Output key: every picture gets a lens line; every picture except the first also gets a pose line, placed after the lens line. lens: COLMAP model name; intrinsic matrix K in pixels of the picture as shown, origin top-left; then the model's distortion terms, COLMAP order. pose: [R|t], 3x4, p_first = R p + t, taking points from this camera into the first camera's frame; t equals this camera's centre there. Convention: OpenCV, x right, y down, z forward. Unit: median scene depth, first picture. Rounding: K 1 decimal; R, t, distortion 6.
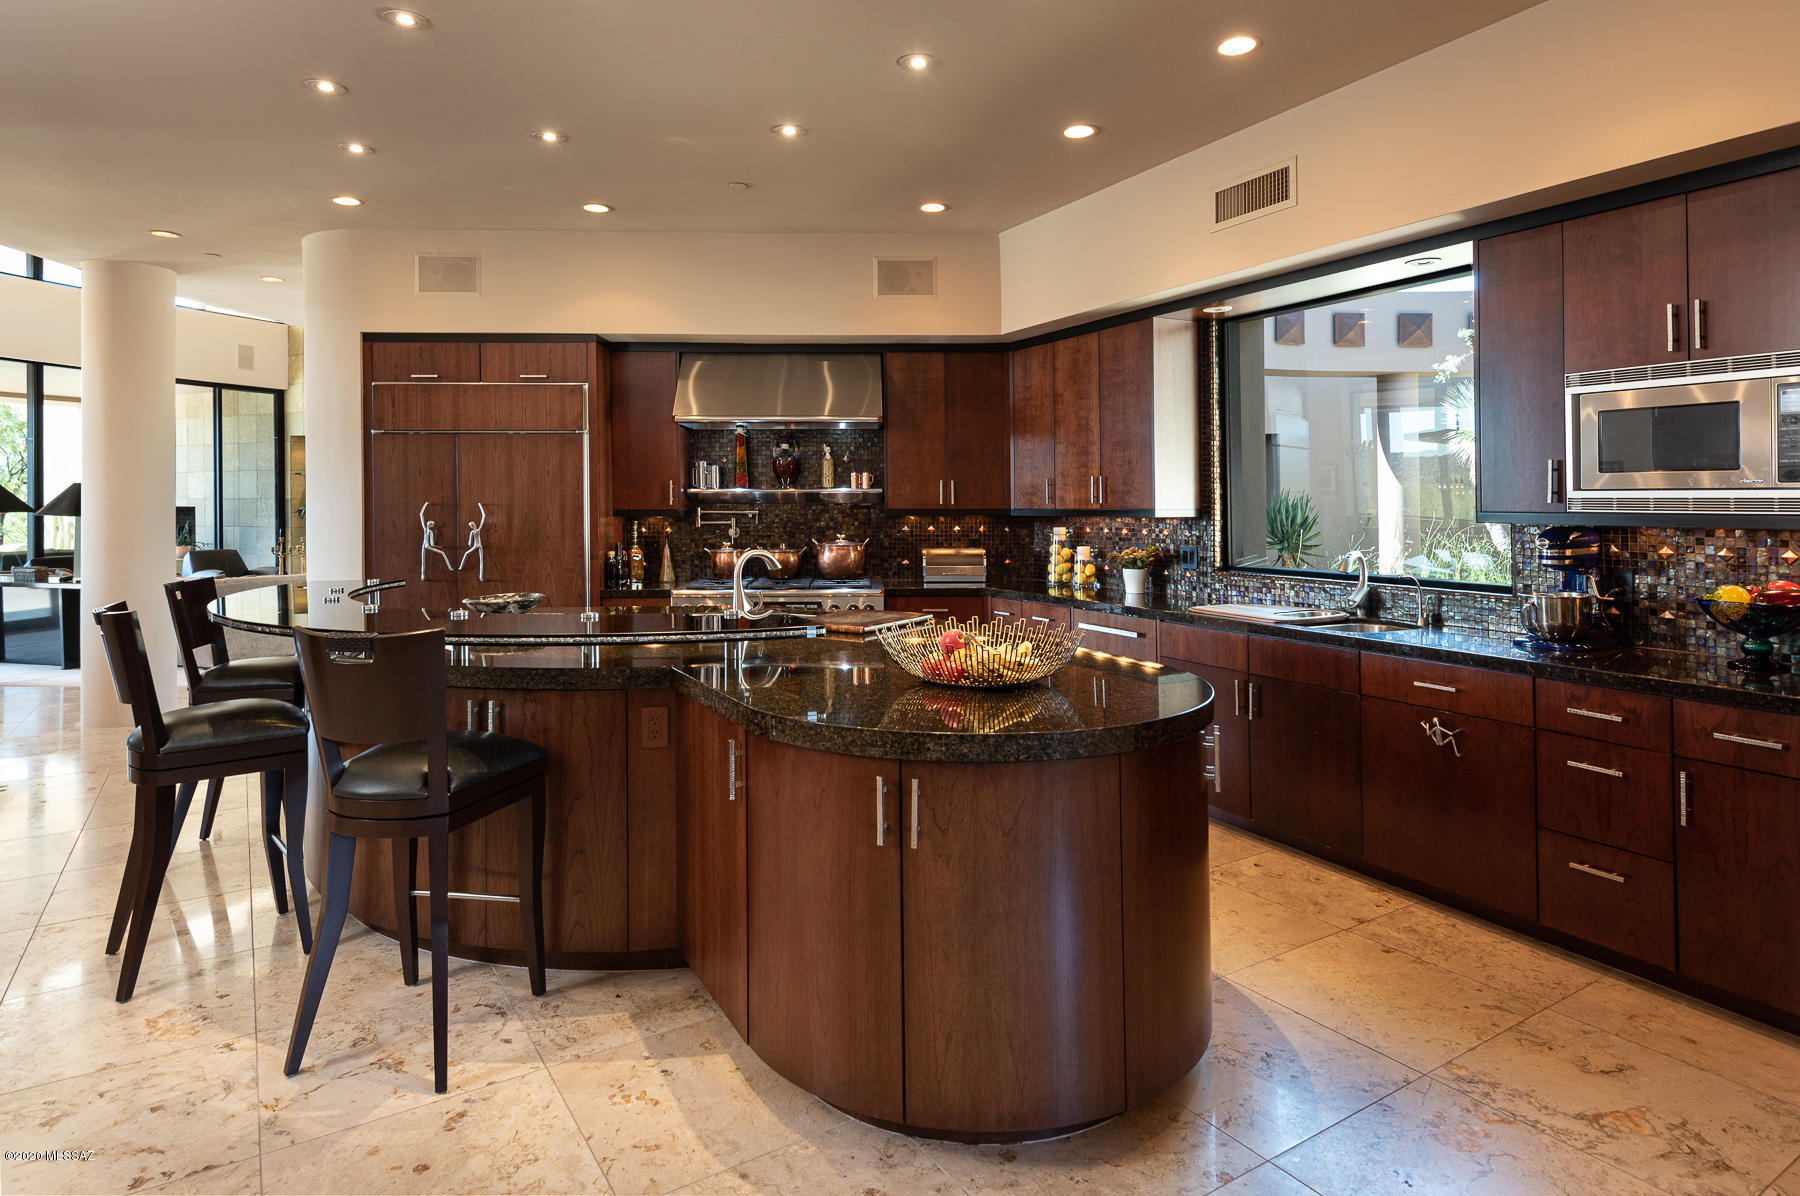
lens RADIAL K [[981.2, 0, 903.9], [0, 981.2, 504.9], [0, 0, 1]] dist [0.030573, -0.020593]
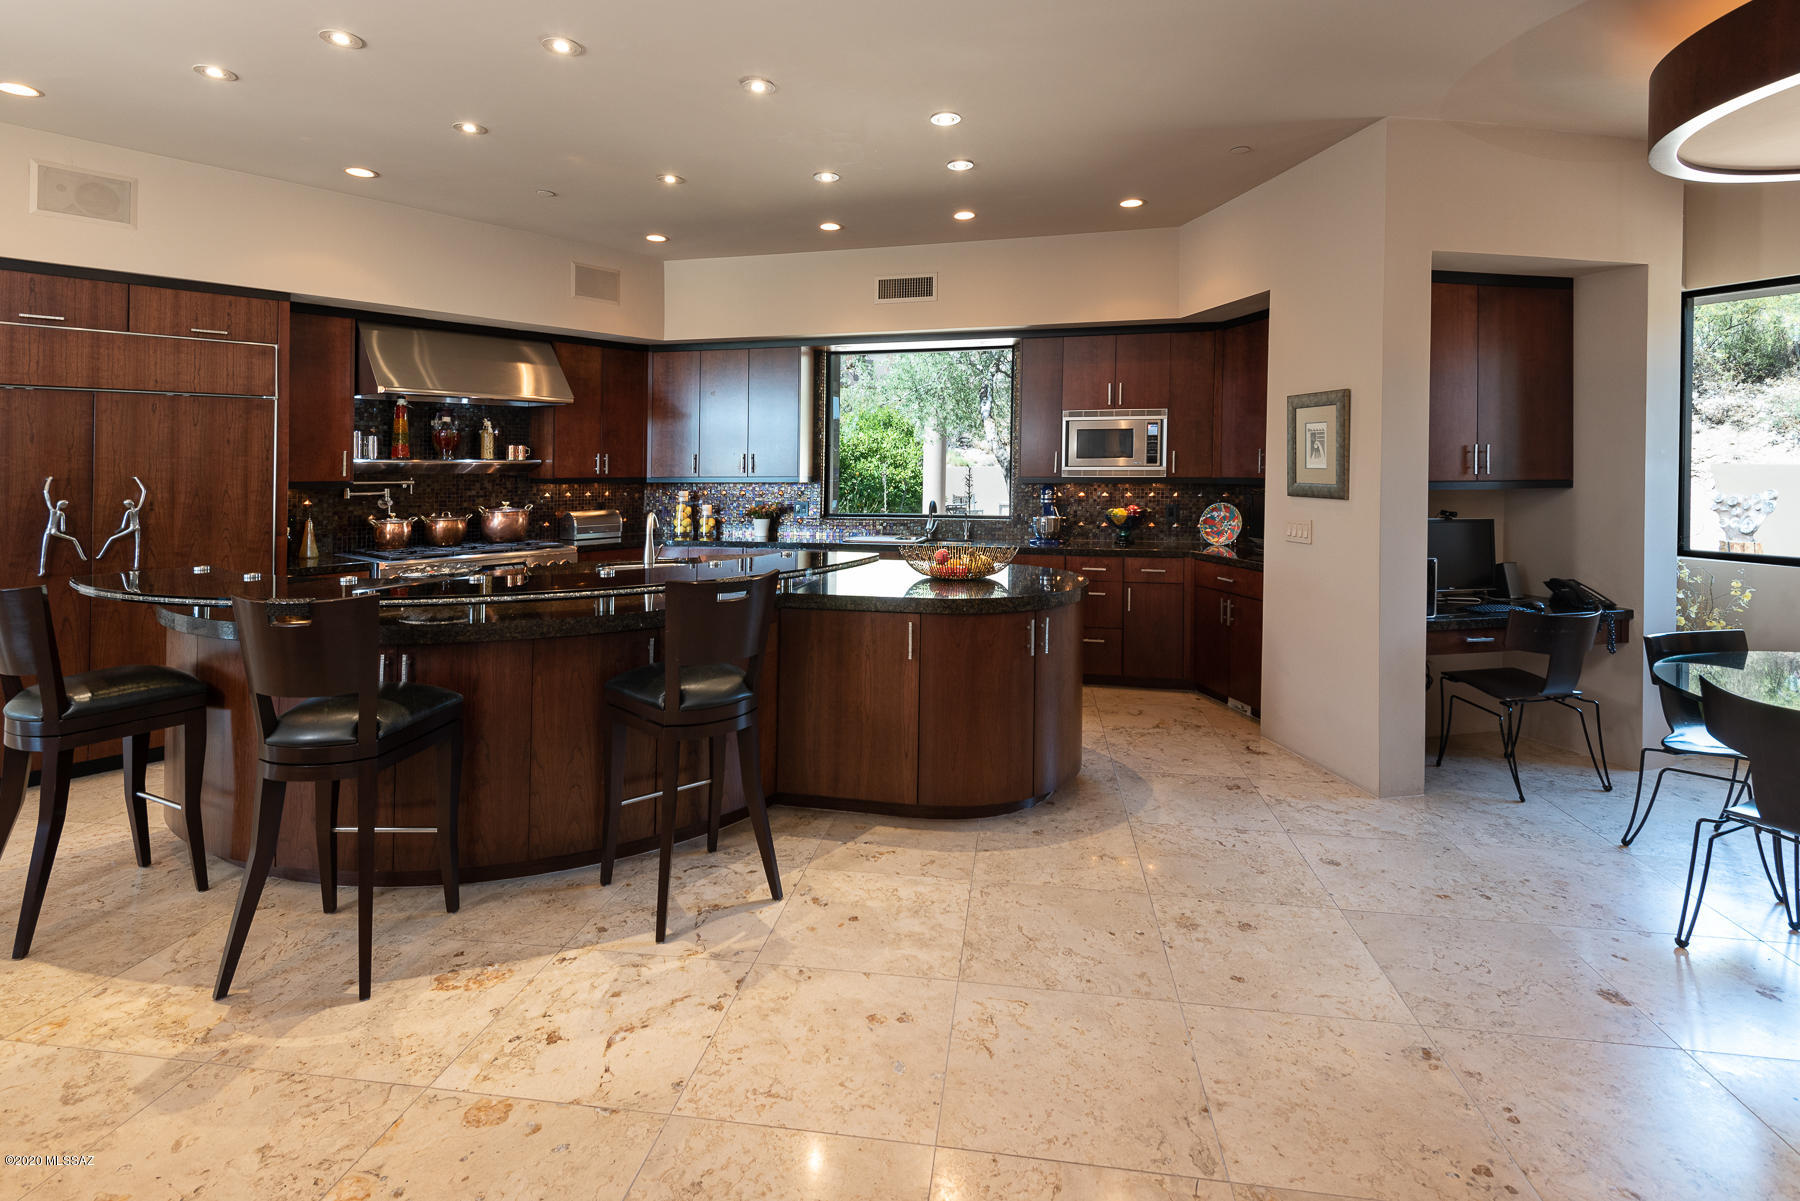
lens RADIAL K [[861.7, 0, 902.8], [0, 861.7, 478.0], [0, 0, 1]] dist [0.003099, 0.000395]
pose [[0.666063, -0.011365, 0.745809, -0.535598], [0.002621, 0.999913, 0.012897, -0.008555], [-0.745891, -0.006635, 0.666035, 0.025635]]
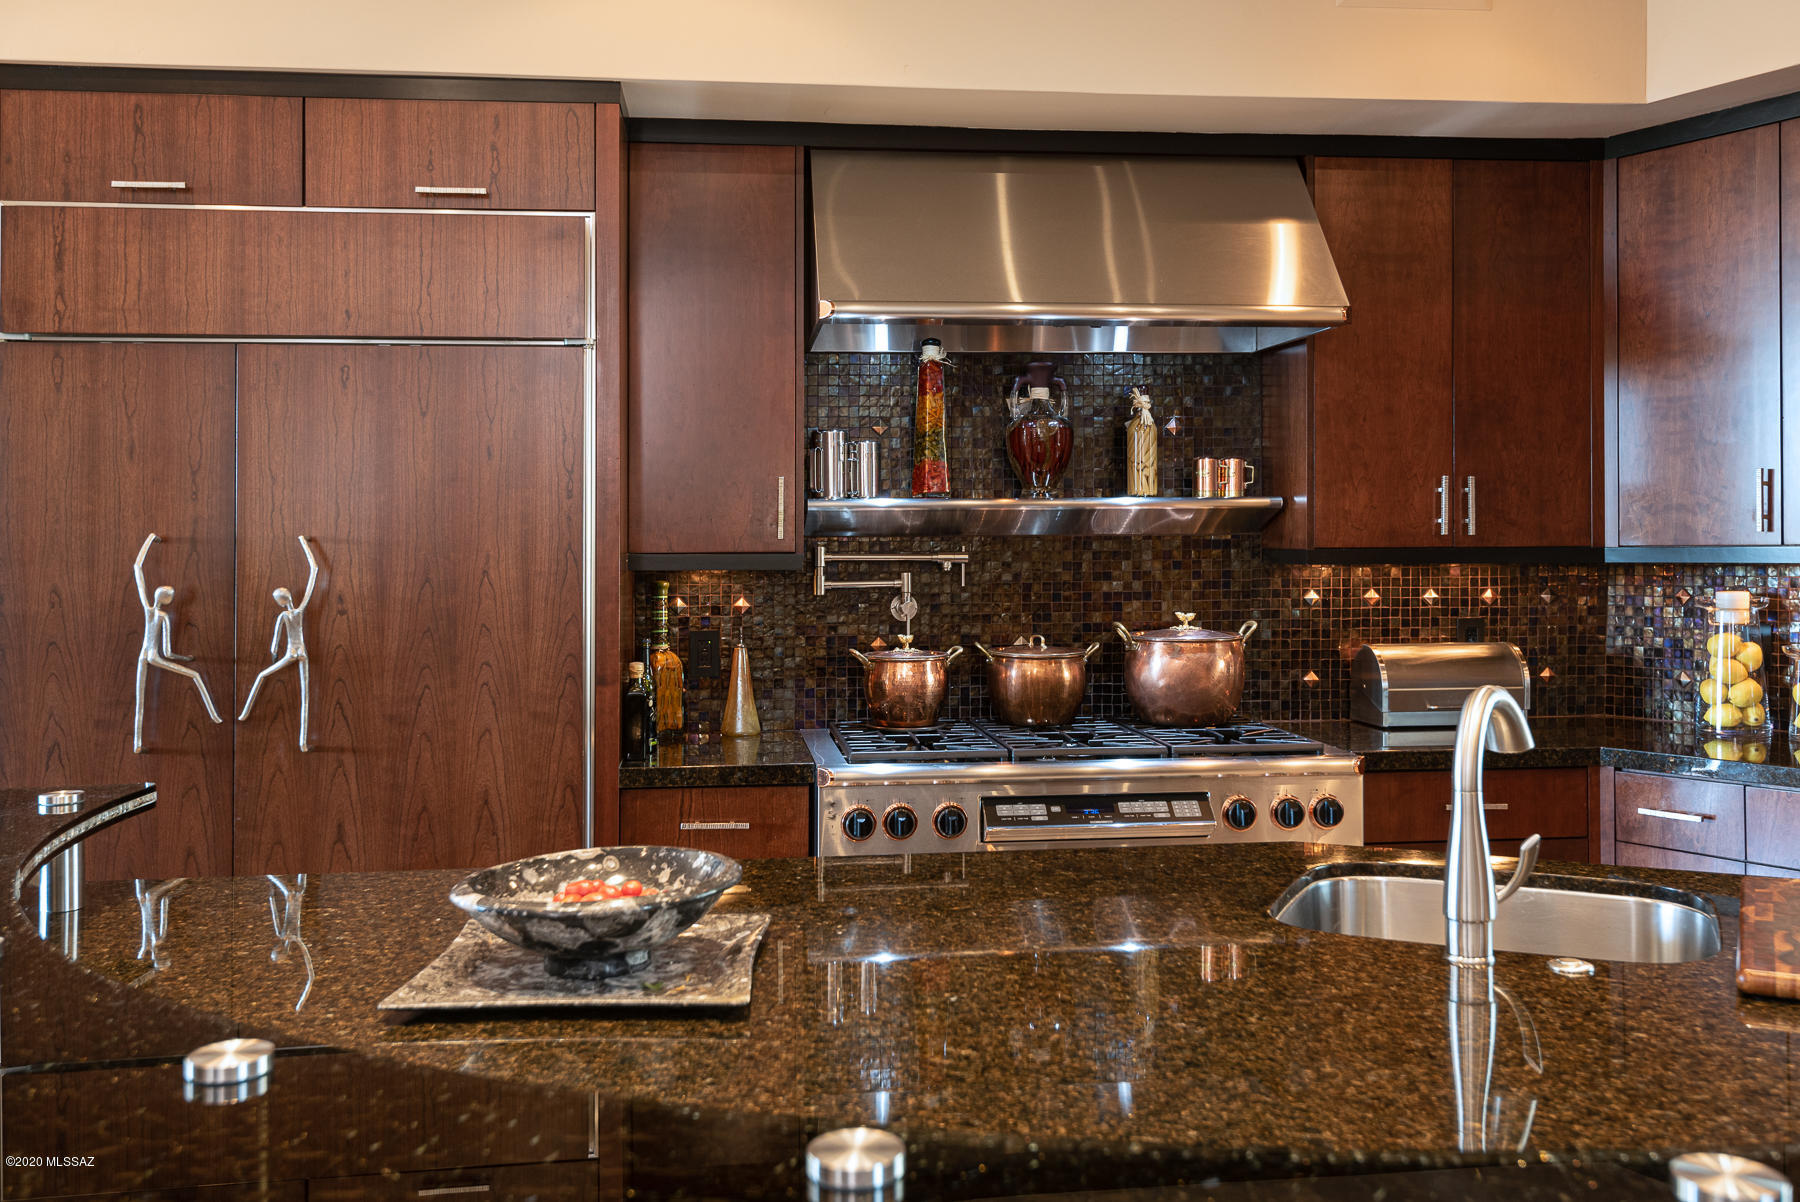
lens RADIAL K [[1563.1, 0, 895.5], [0, 1563.1, 495.8], [0, 0, 1]] dist [0.014523, 0.011946]
pose [[0.997310, -0.002813, 0.073251, -0.251468], [0.005454, 0.999341, -0.035884, 0.005381], [-0.073102, 0.036187, 0.996668, 0.404567]]
